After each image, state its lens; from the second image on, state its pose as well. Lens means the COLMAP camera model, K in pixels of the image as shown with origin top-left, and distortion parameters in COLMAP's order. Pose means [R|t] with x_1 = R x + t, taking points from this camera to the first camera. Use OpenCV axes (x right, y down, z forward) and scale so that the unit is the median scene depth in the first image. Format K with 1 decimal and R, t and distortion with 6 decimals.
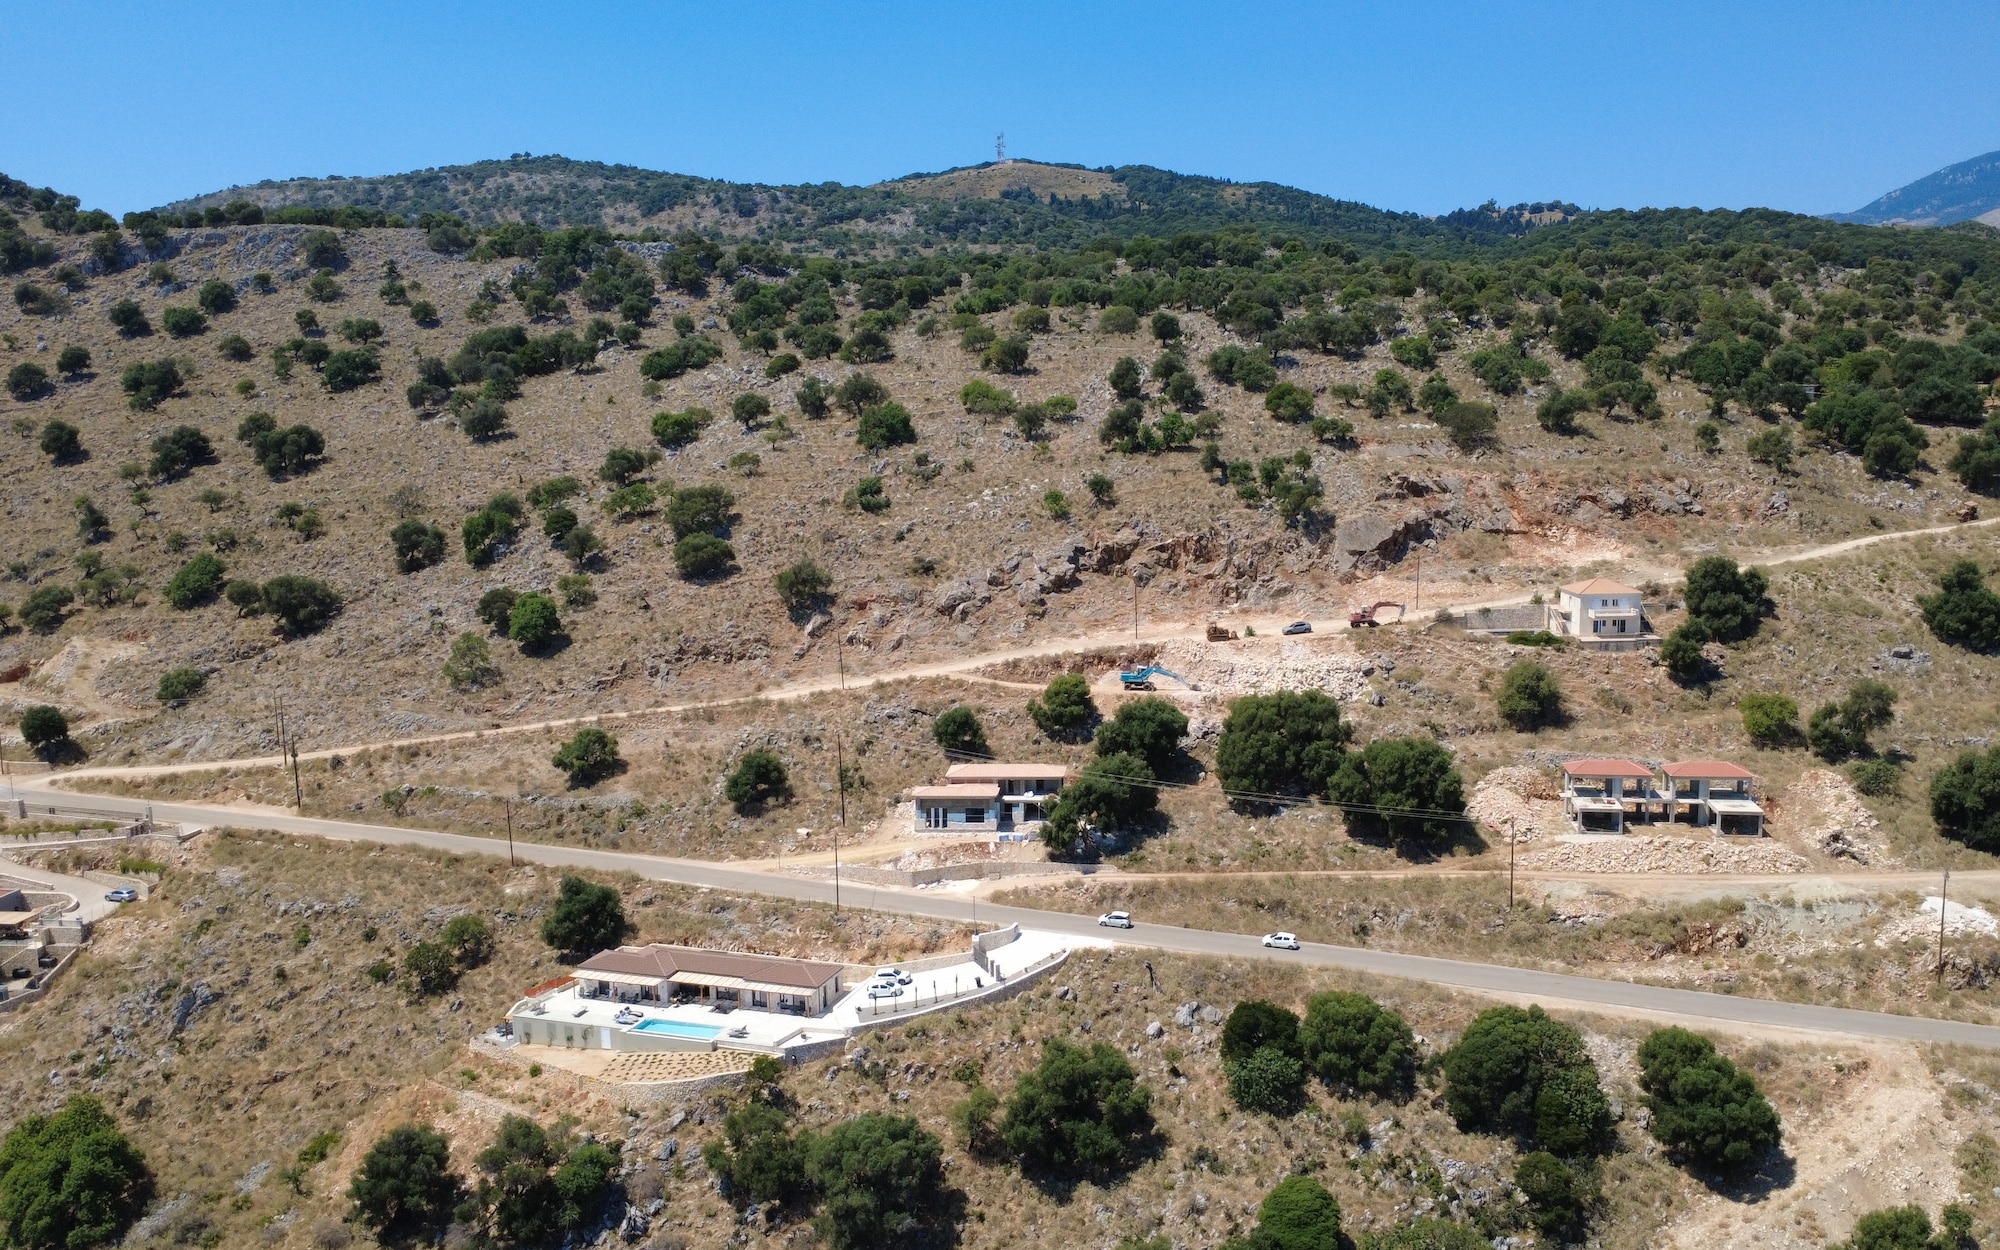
lens RADIAL K [[1626.9, 0, 1050.2], [0, 1626.9, 616.0], [0, 0, 1]] dist [0.003556, -0.002794]
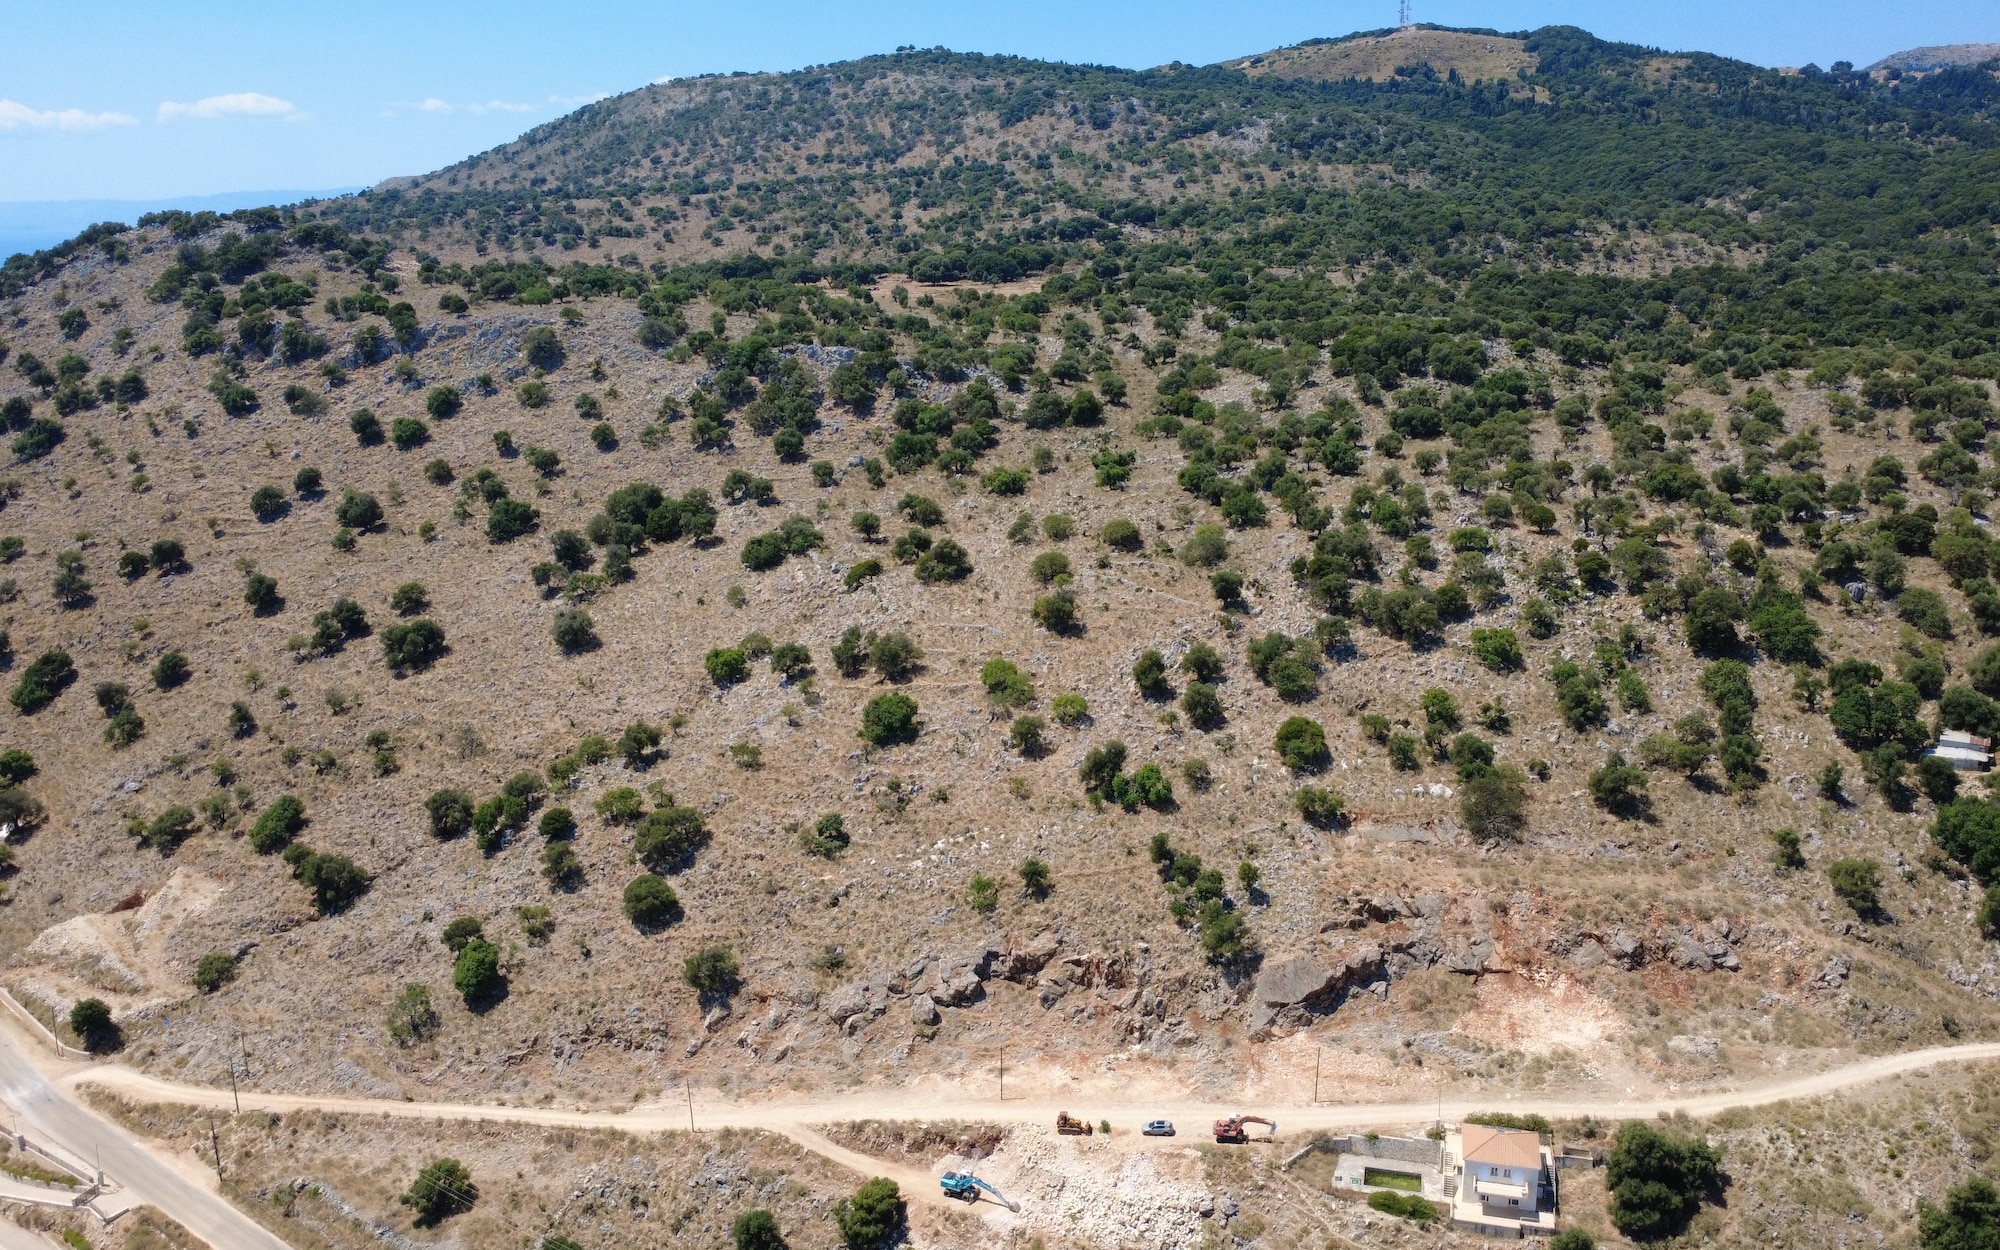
lens RADIAL K [[1610.8, 0, 1016.7], [0, 1610.8, 624.9], [0, 0, 1]] dist [0.005275, -0.006459]
pose [[0.958283, 0.079849, -0.274441, 0.260546], [-0.045553, 0.990578, 0.129153, -0.335346], [0.282168, -0.111263, 0.952891, 0.116547]]
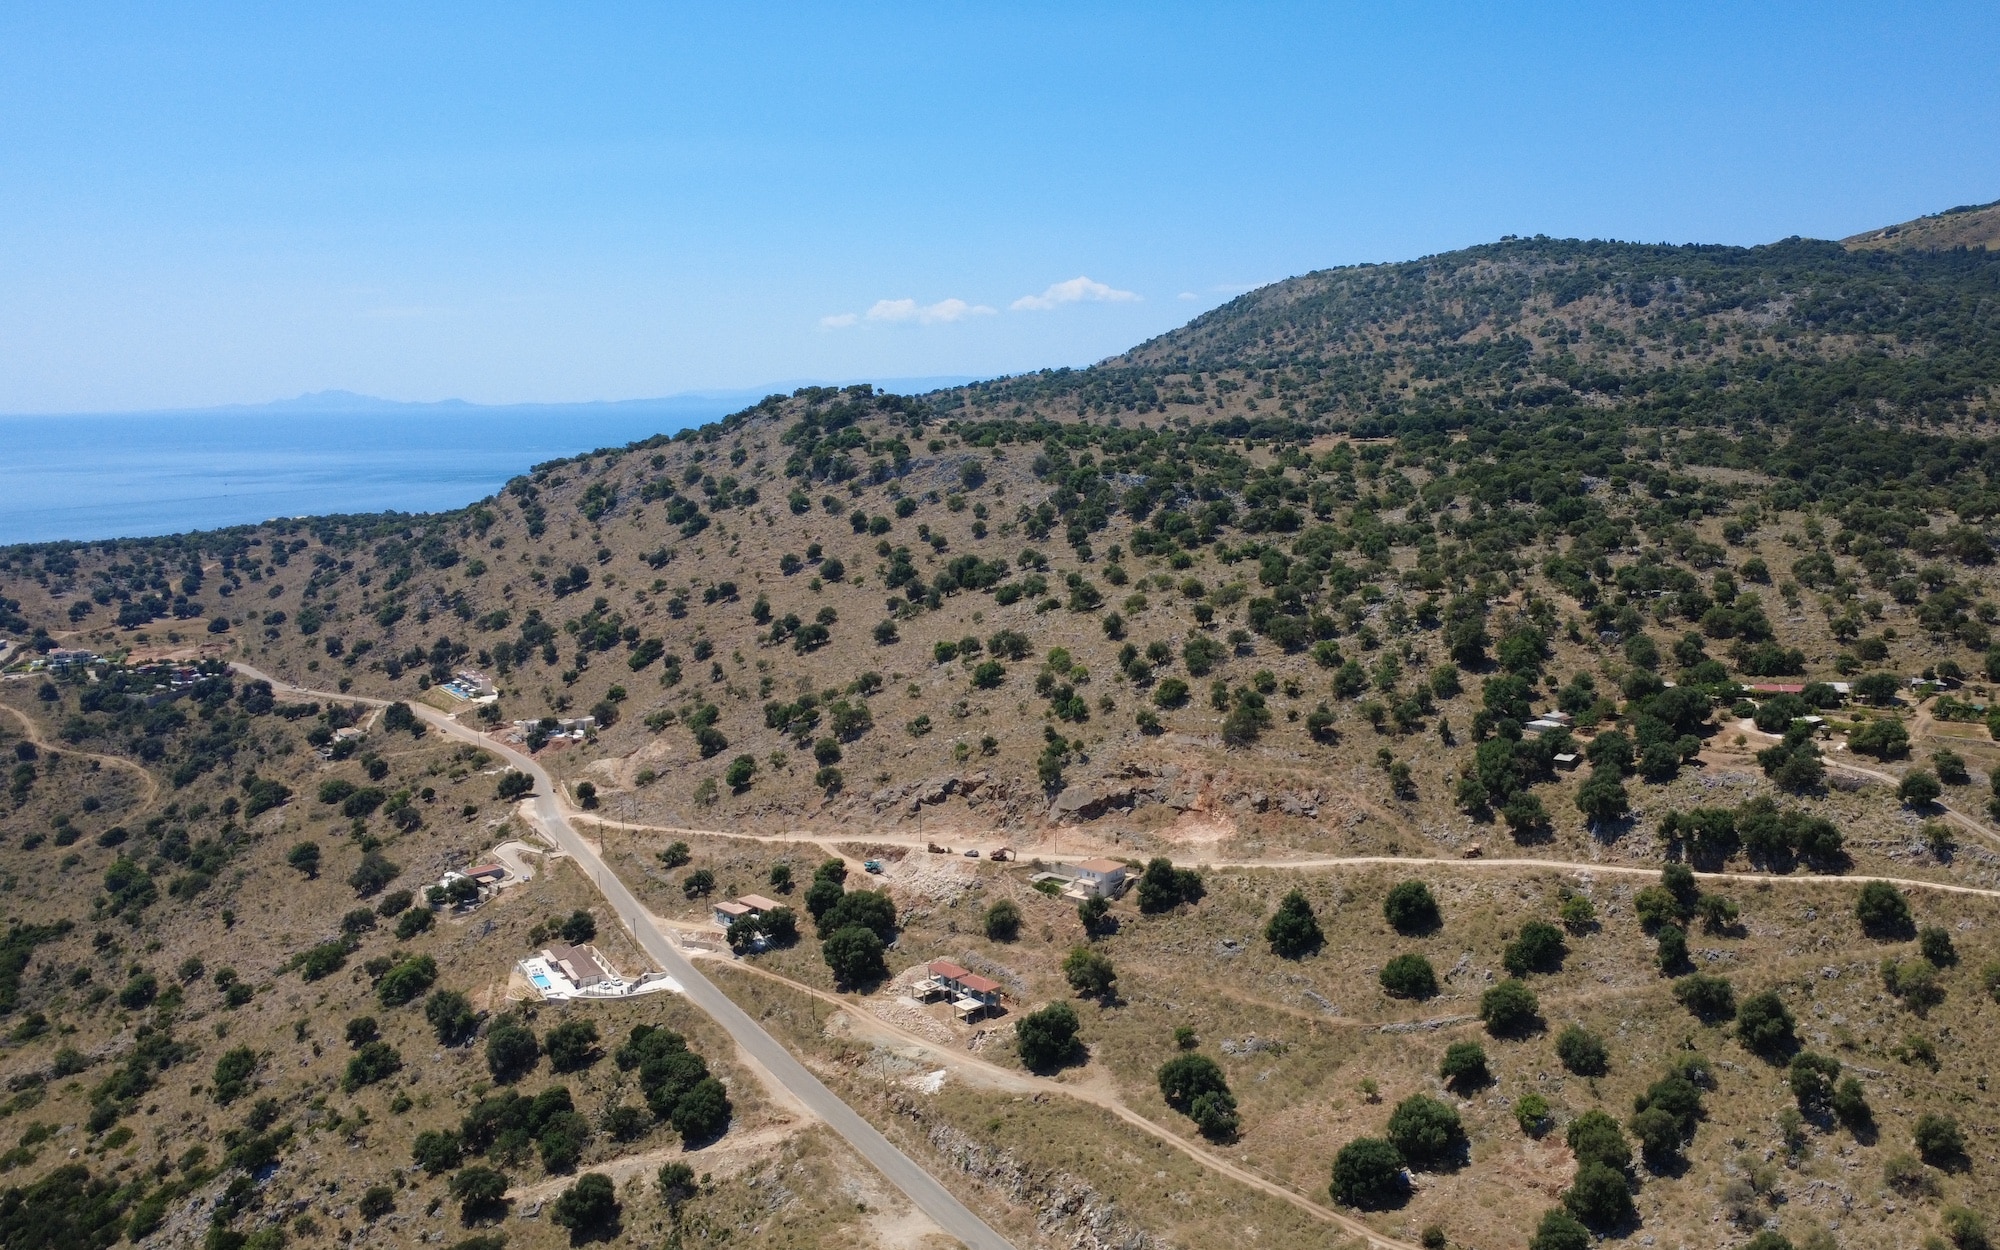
lens RADIAL K [[1621.1, 0, 1107.4], [0, 1621.1, 622.9], [0, 0, 1]] dist [-0.003203, 0.004670]
pose [[0.762649, 0.096982, -0.639501, 1.176541], [-0.082254, 0.995210, 0.052832, -0.298914], [0.641561, 0.012309, 0.766973, -0.226329]]
